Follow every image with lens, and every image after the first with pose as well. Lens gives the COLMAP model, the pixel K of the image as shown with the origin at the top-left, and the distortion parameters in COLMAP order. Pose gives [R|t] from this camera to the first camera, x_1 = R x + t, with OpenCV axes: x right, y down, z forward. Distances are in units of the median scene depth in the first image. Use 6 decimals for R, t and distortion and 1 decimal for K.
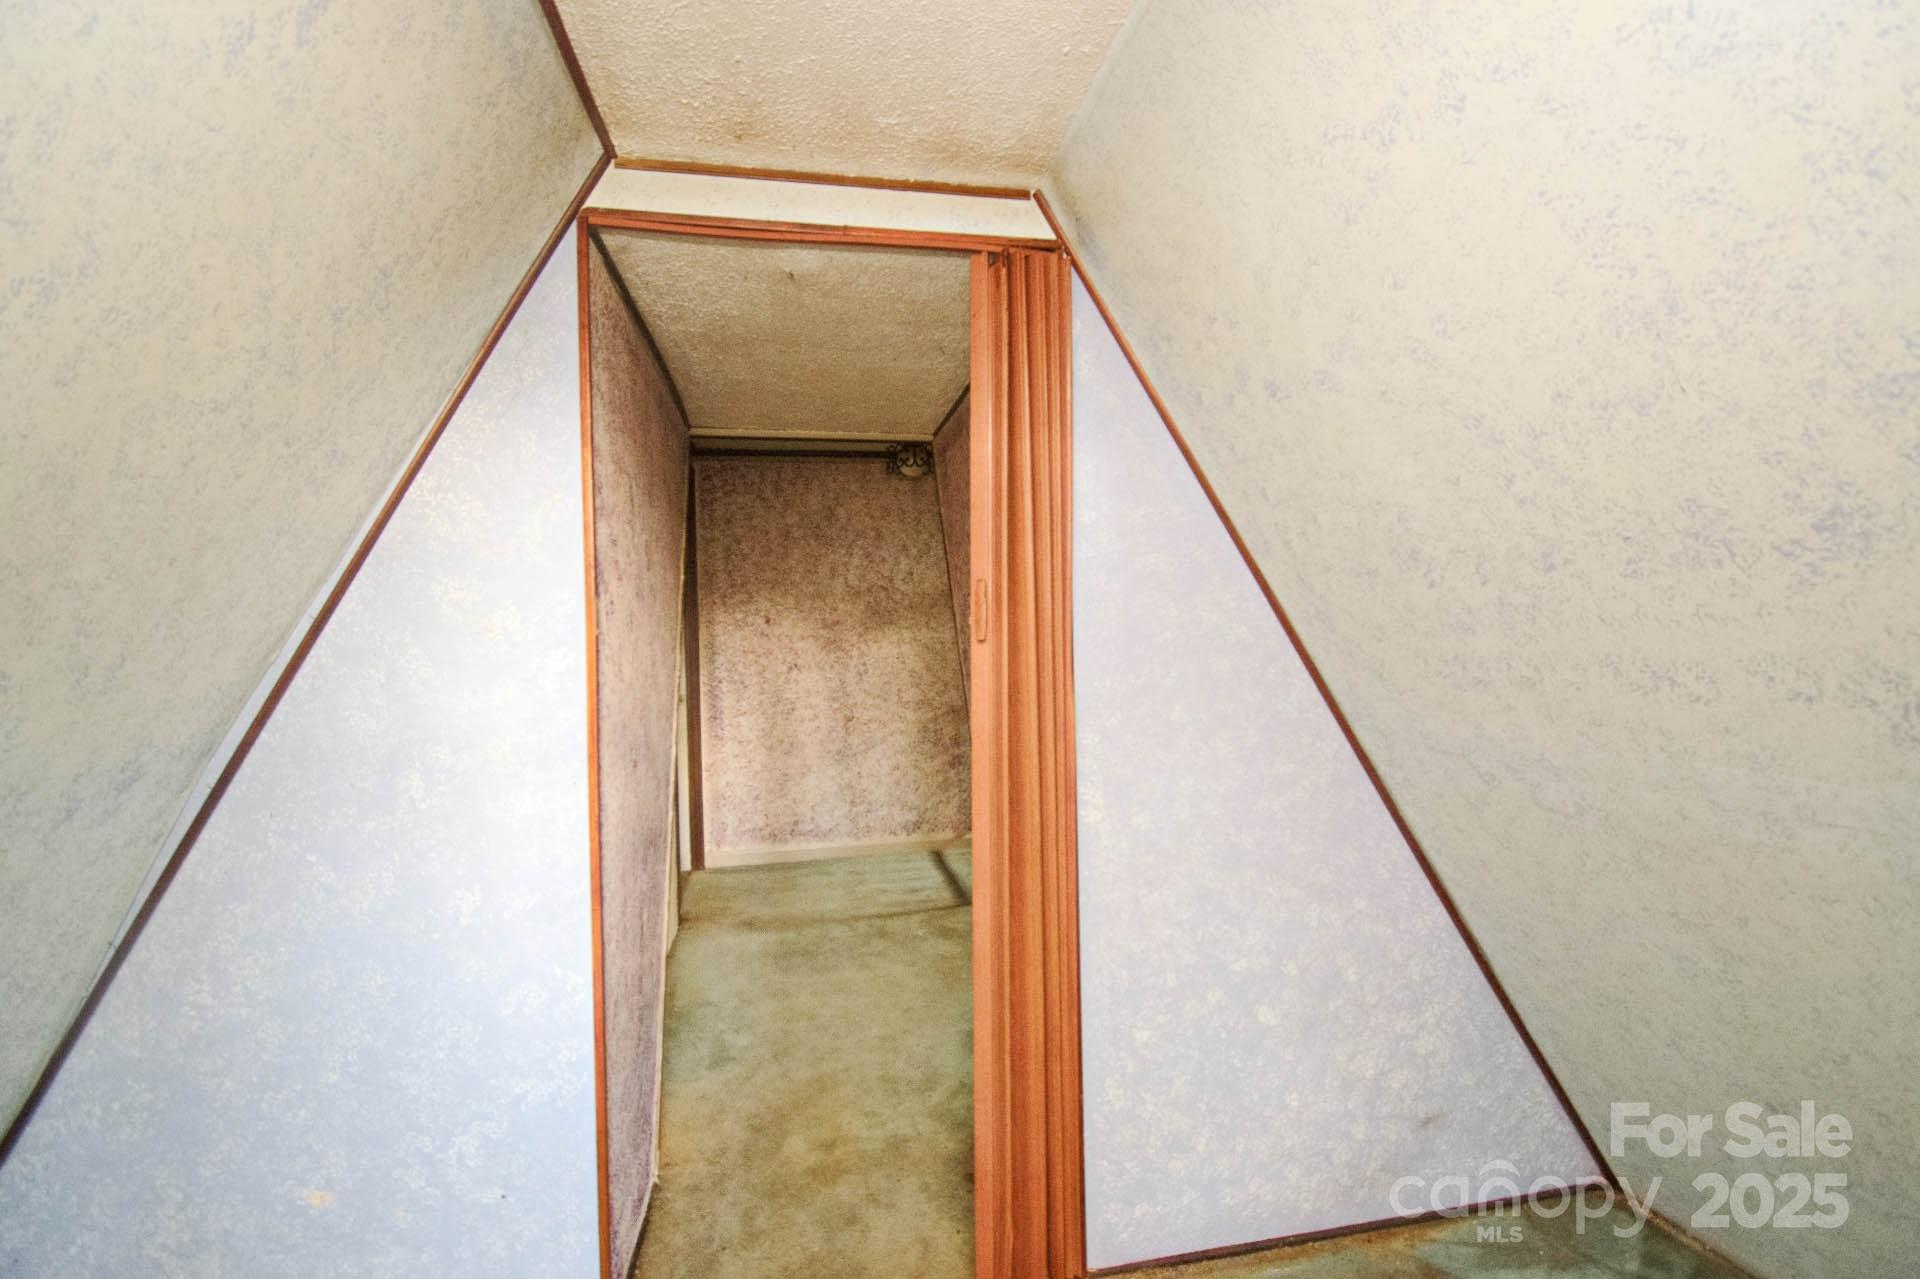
lens RADIAL K [[843.8, 0, 960.0], [0, 843.8, 639.5], [0, 0, 1]] dist [0.010185, -0.018802]
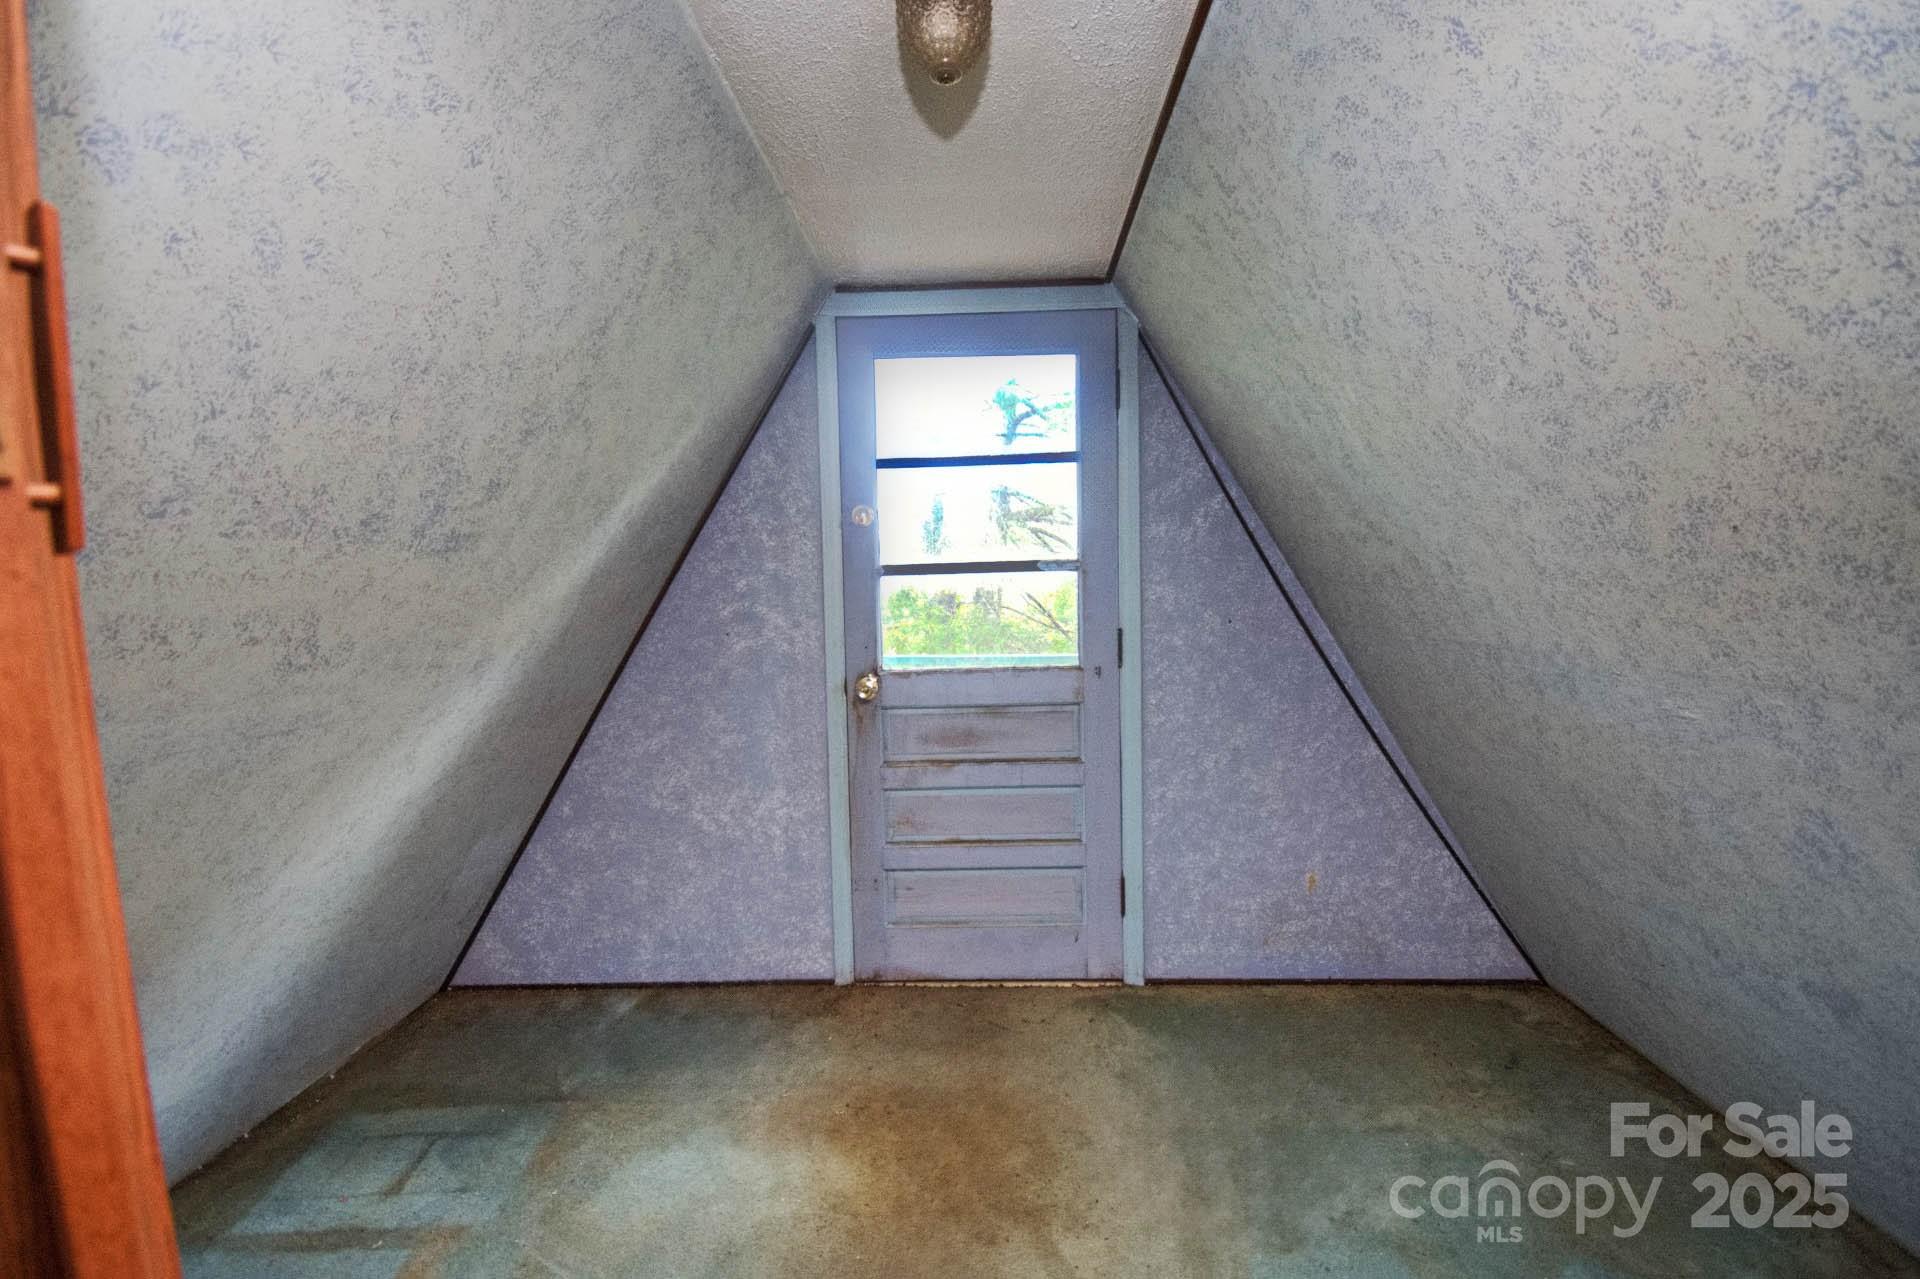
lens RADIAL K [[843.8, 0, 960.0], [0, 843.8, 639.5], [0, 0, 1]] dist [0.010185, -0.018802]
pose [[-0.976157, 0.023811, 0.215756, -0.340348], [0.037996, 0.997363, 0.061836, 0.025612], [-0.213714, 0.068560, -0.974487, 1.954389]]
